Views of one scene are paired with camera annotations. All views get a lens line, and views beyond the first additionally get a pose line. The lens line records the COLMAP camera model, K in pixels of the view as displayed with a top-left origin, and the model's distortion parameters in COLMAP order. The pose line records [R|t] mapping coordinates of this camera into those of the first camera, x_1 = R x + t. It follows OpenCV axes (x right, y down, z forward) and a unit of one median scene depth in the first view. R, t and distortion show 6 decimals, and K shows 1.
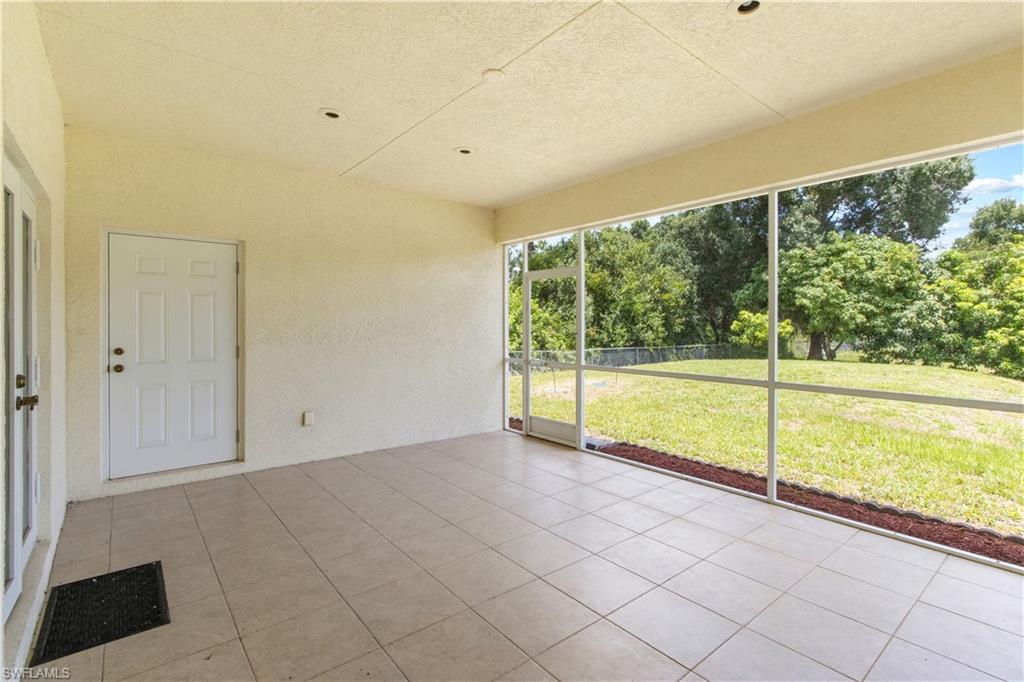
lens RADIAL K [[478.3, 0, 517.5], [0, 478.3, 331.5], [0, 0, 1]] dist [0.003475, 0.000456]
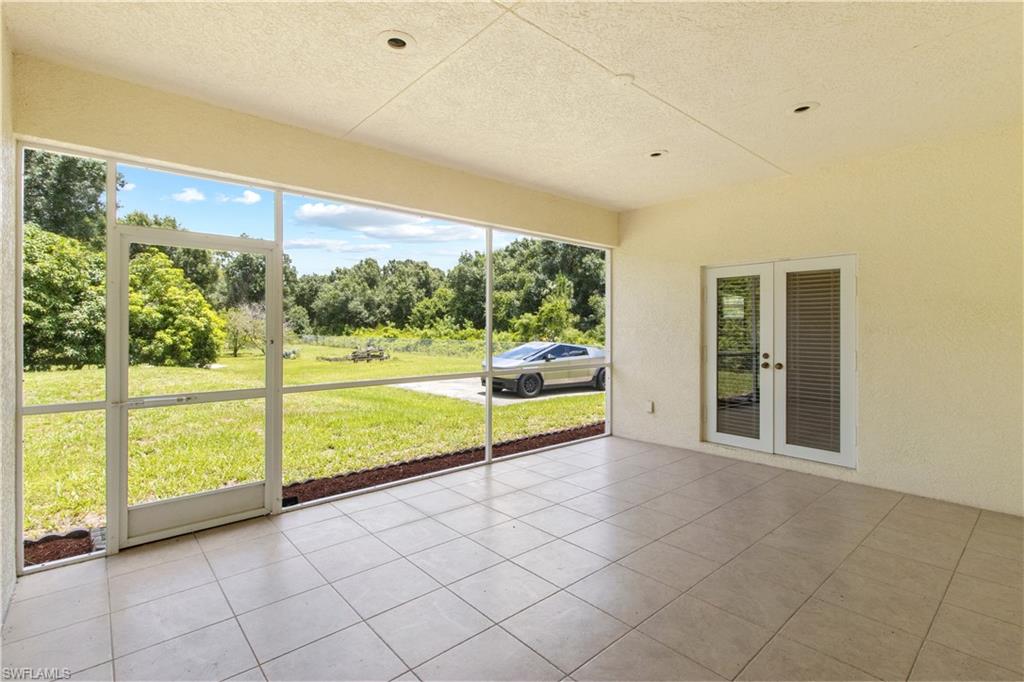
lens RADIAL K [[478.3, 0, 517.5], [0, 478.3, 331.5], [0, 0, 1]] dist [0.003475, 0.000456]
pose [[-0.040974, -0.007636, 0.999131, -0.172932], [0.009667, 0.999921, 0.008039, -0.003958], [-0.999113, 0.009988, -0.040897, 0.210695]]
